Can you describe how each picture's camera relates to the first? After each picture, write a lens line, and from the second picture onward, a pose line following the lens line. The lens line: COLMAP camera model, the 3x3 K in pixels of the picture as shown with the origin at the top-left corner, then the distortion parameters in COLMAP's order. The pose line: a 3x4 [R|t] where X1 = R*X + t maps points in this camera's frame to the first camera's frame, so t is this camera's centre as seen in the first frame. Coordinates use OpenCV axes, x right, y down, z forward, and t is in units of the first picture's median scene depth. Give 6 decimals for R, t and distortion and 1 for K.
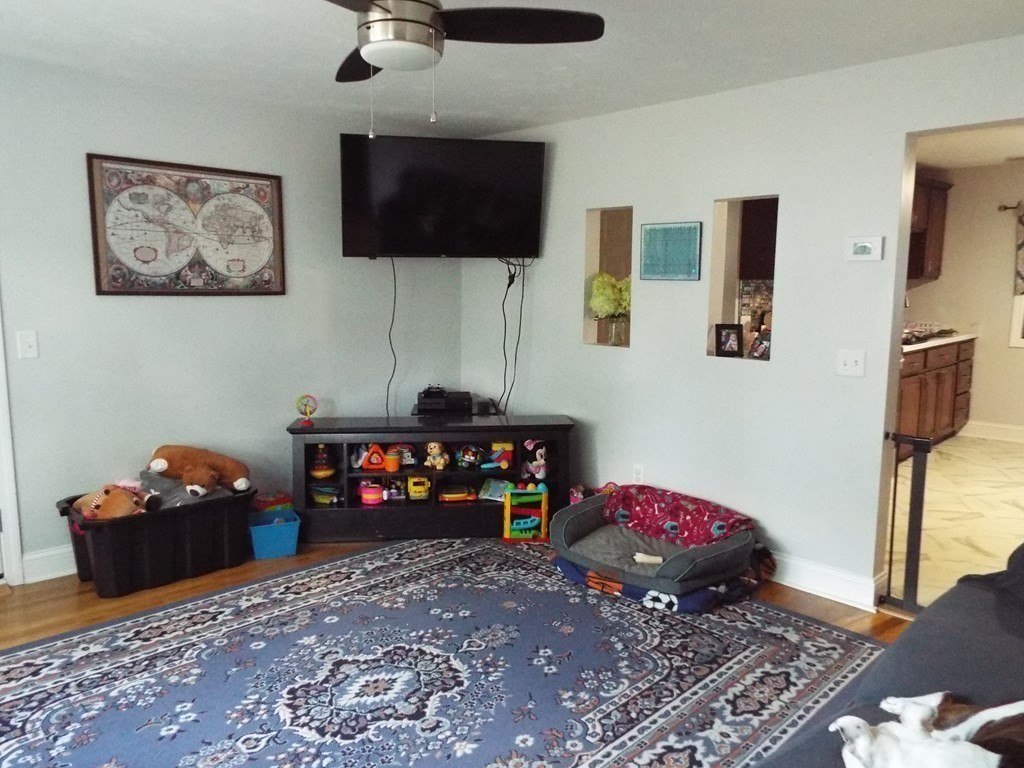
lens RADIAL K [[747.9, 0, 513.5], [0, 747.9, 381.9], [0, 0, 1]] dist [-0.018795, -0.000655]
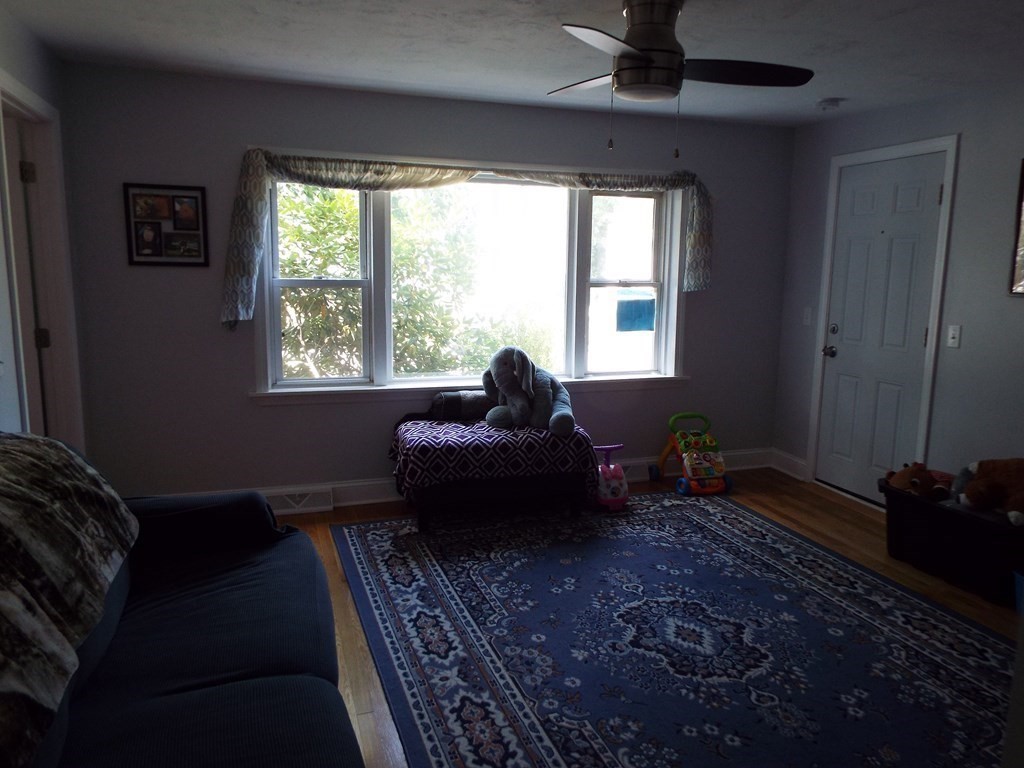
lens RADIAL K [[747.9, 0, 510.7], [0, 747.9, 384.3], [0, 0, 1]] dist [-0.018795, -0.000655]
pose [[-0.427968, 0.131698, -0.894147, 0.858699], [-0.138474, 0.968091, 0.208868, -0.148437], [0.893123, 0.213205, -0.396075, 1.089427]]
